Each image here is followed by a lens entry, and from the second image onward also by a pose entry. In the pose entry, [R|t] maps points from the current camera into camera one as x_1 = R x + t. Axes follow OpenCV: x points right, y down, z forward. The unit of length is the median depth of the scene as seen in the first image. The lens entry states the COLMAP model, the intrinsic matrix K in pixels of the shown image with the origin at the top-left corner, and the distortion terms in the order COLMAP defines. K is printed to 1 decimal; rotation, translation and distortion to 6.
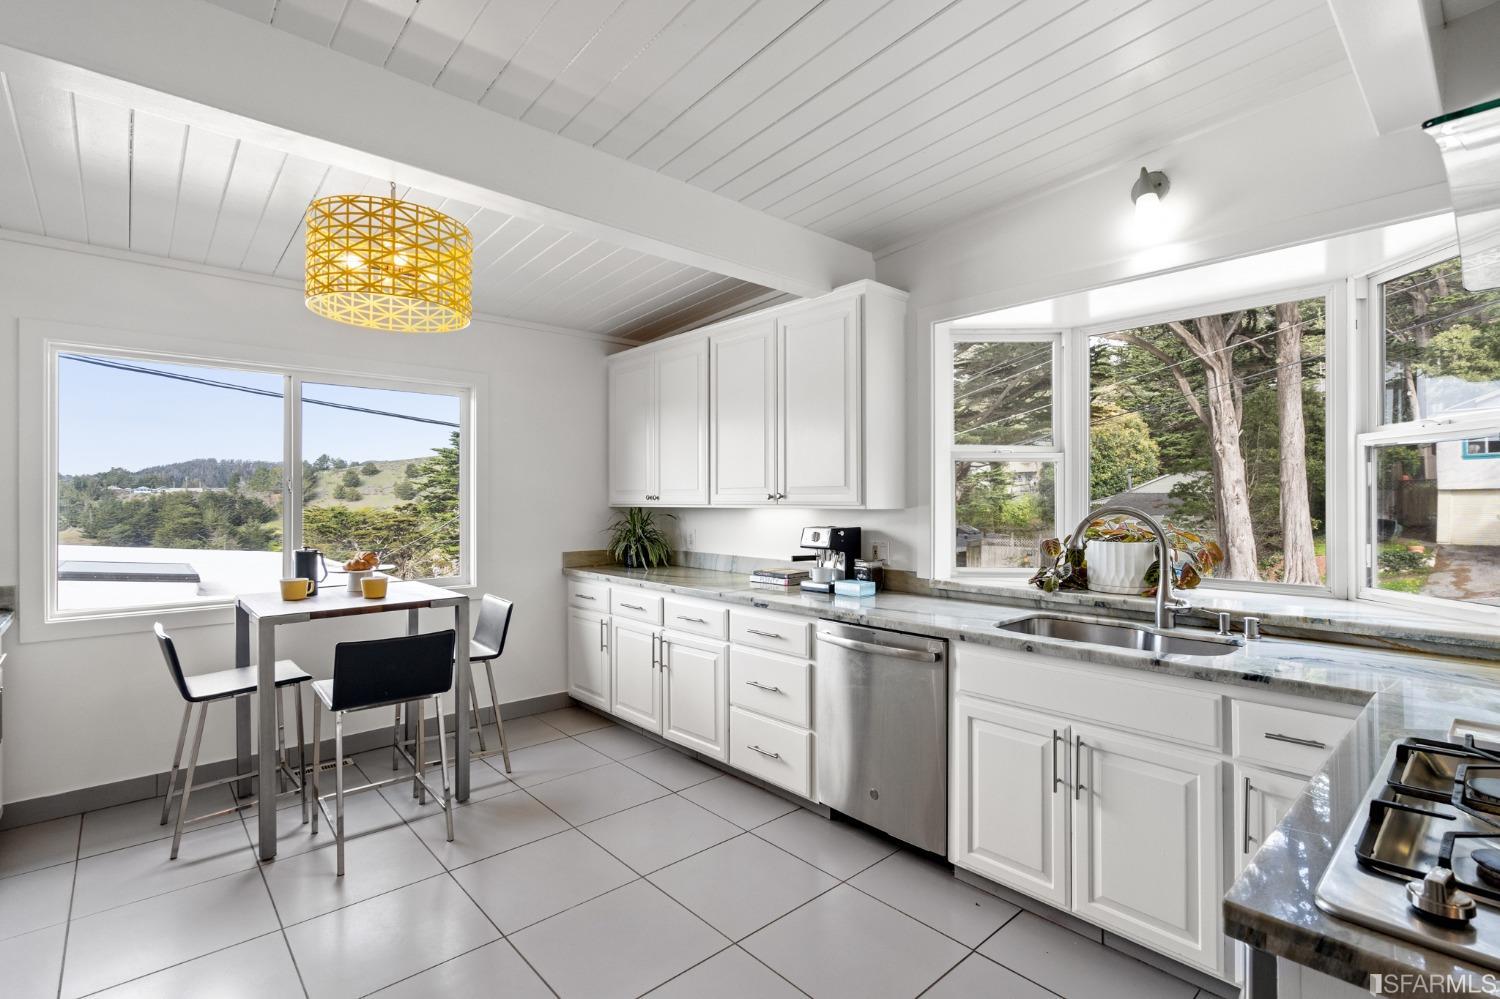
lens RADIAL K [[704.1, 0, 750.0], [0, 704.1, 499.5], [0, 0, 1]] dist [0.001179, 0.000240]
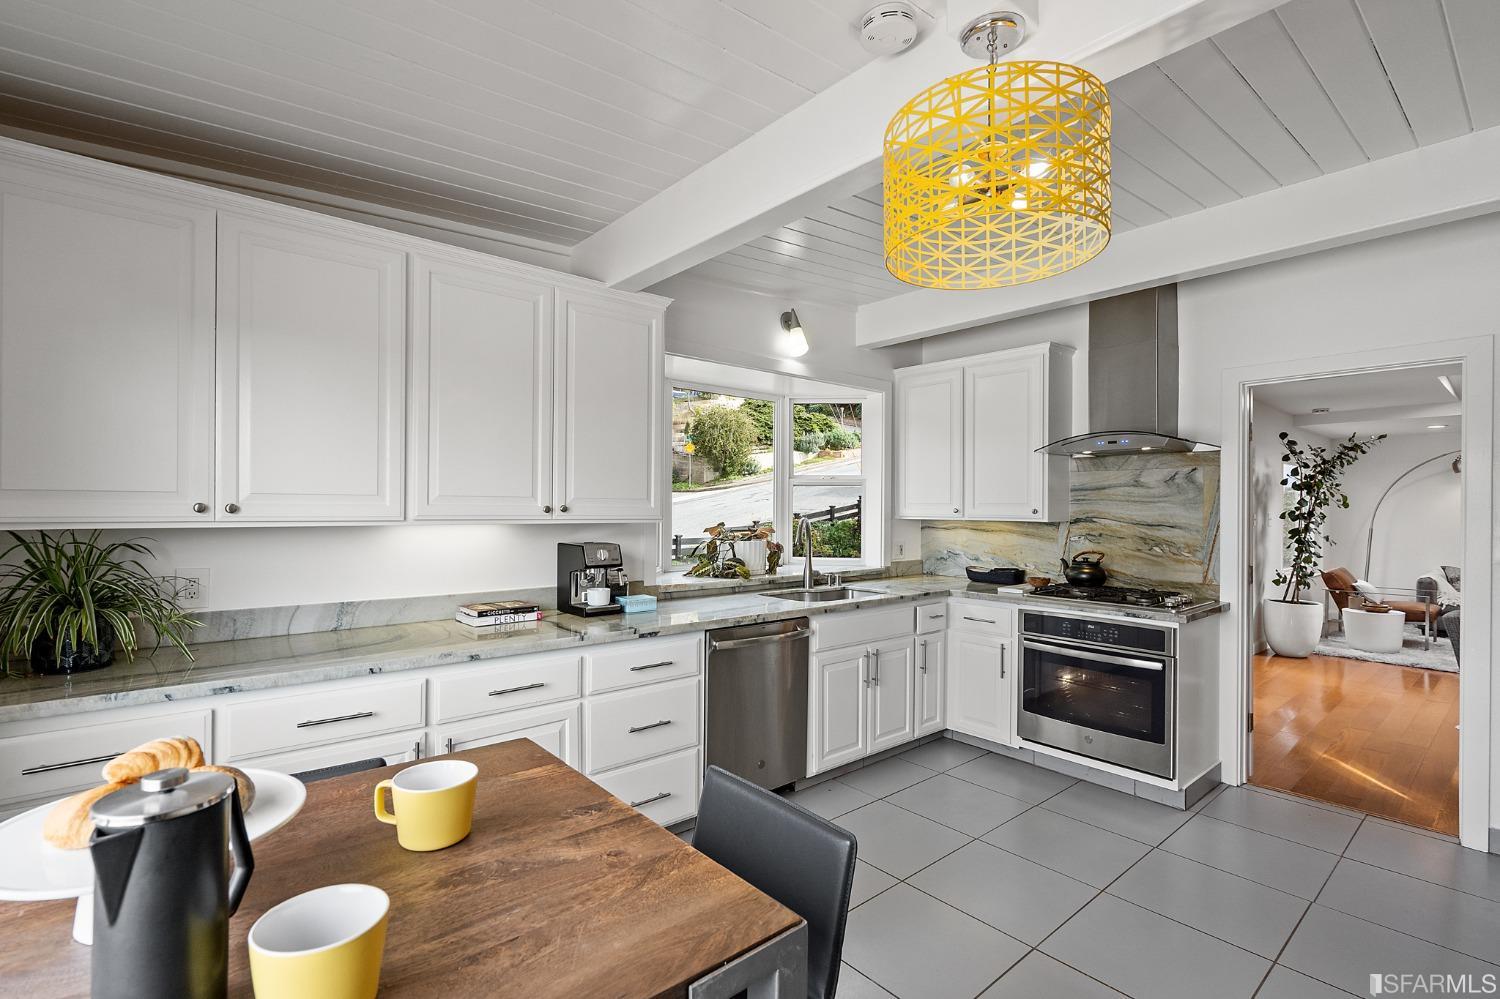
lens RADIAL K [[679.3, 0, 744.3], [0, 679.3, 504.6], [0, 0, 1]] dist [-0.003027, -0.000161]
pose [[0.037208, 0.006252, 0.999288, -0.701892], [-0.008238, 0.999948, -0.005950, -0.006548], [-0.999274, -0.008011, 0.037258, 0.723781]]
